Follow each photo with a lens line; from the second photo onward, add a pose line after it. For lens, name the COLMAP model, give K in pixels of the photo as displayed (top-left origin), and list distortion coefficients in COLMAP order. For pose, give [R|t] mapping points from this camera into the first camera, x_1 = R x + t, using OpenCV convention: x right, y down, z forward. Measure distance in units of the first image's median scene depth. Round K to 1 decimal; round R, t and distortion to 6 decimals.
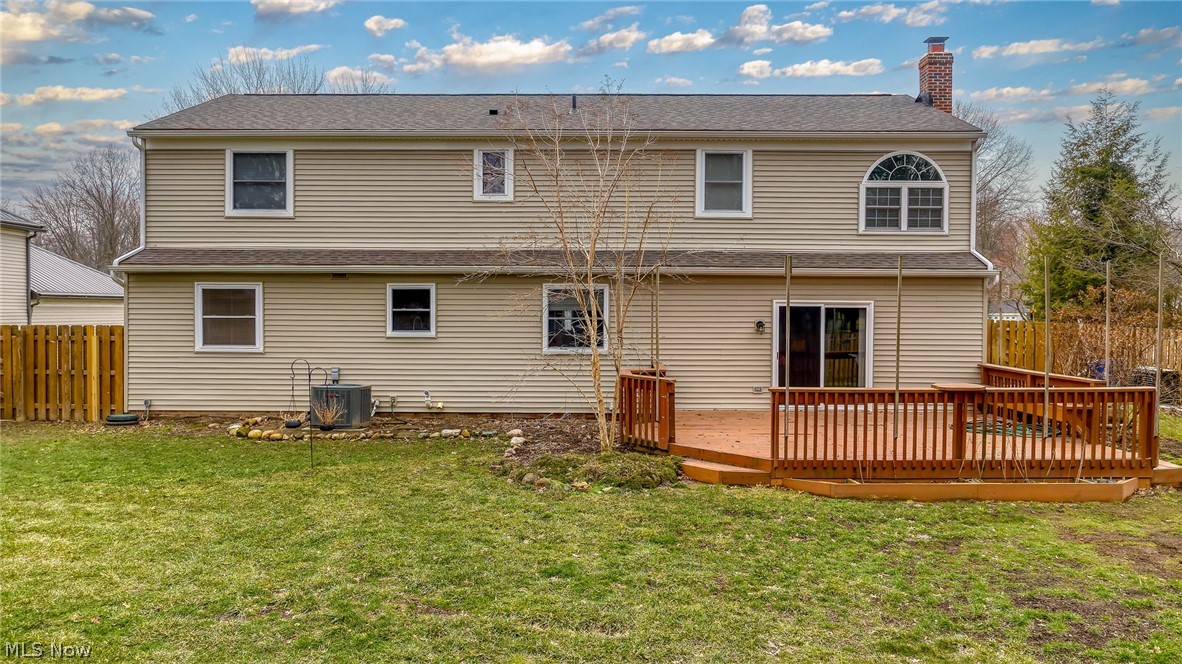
lens RADIAL K [[886.0, 0, 591.0], [0, 886.0, 332.0], [0, 0, 1]] dist [-0.000131, -0.000476]
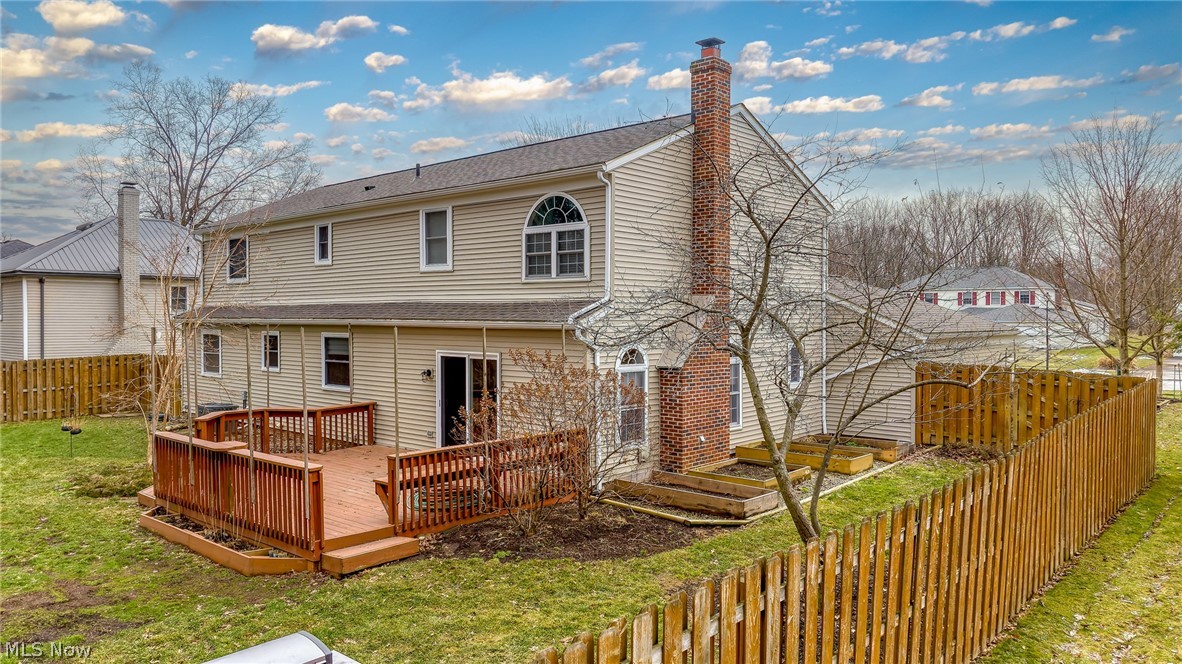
lens RADIAL K [[833.0, 0, 591.0], [0, 833.0, 332.0], [0, 0, 1]] dist [0.002660, -0.000291]
pose [[0.751329, 0.008219, -0.659876, 0.961991], [-0.013215, 0.999909, -0.002593, -0.055523], [0.659795, 0.010668, 0.751370, 0.367960]]
